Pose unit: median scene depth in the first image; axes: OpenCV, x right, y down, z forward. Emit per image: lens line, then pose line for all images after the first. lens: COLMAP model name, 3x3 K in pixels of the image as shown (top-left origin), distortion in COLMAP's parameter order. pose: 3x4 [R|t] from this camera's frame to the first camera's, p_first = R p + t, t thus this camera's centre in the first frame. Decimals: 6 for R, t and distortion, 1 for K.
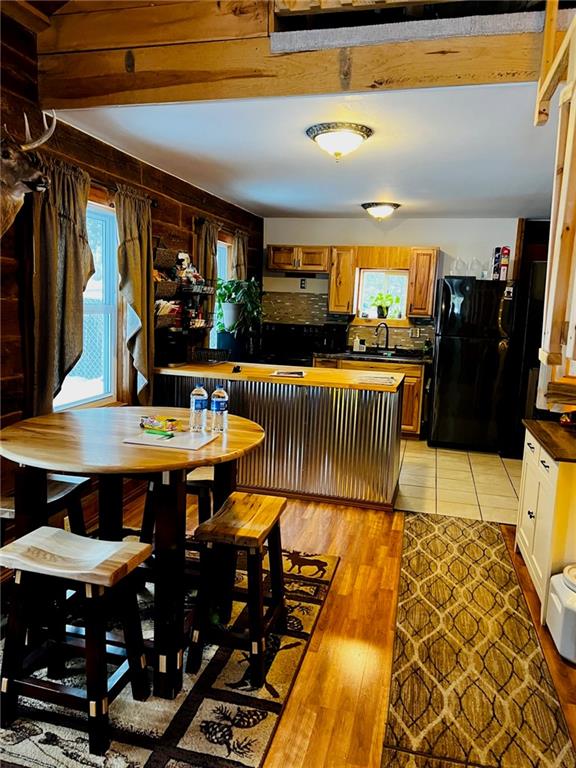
lens RADIAL K [[580.7, 0, 285.2], [0, 580.7, 381.3], [0, 0, 1]] dist [0.048304, -0.055651]
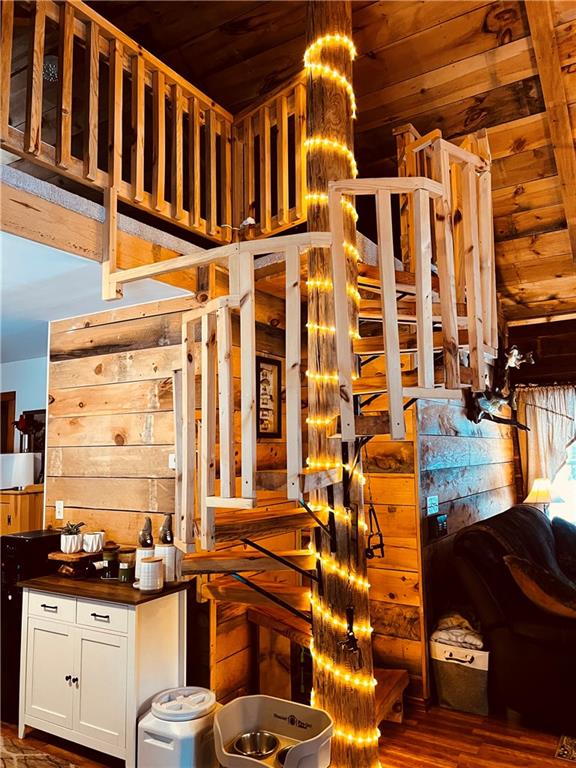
lens RADIAL K [[580.7, 0, 287.4], [0, 580.7, 385.2], [0, 0, 1]] dist [0.048304, -0.055651]
pose [[0.302395, 0.062704, 0.951118, -0.433319], [0.160409, 0.980255, -0.115624, -0.077142], [-0.939588, 0.187532, 0.286366, 0.323251]]
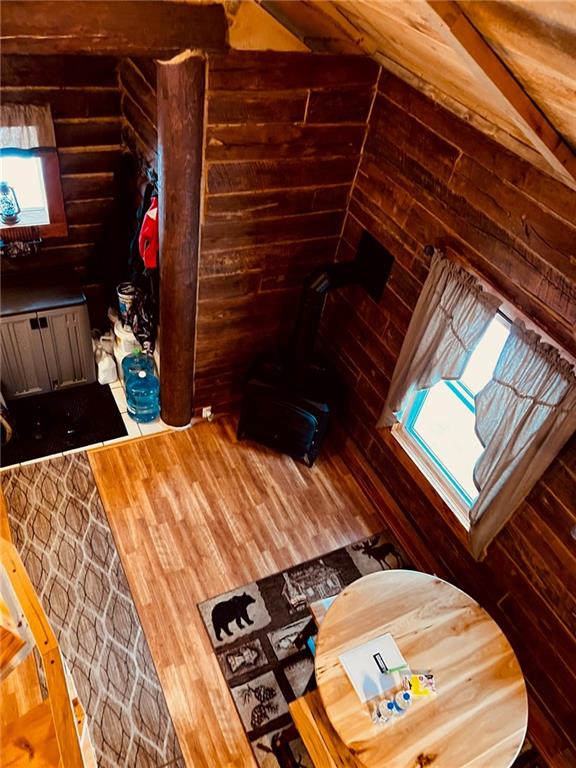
lens RADIAL K [[580.7, 0, 282.8], [0, 580.7, 382.7], [0, 0, 1]] dist [0.048304, -0.055651]
pose [[-0.744633, 0.342767, -0.572742, 0.360678], [-0.263892, 0.636982, 0.724303, -0.878386], [0.613093, 0.690482, -0.383864, 0.714985]]
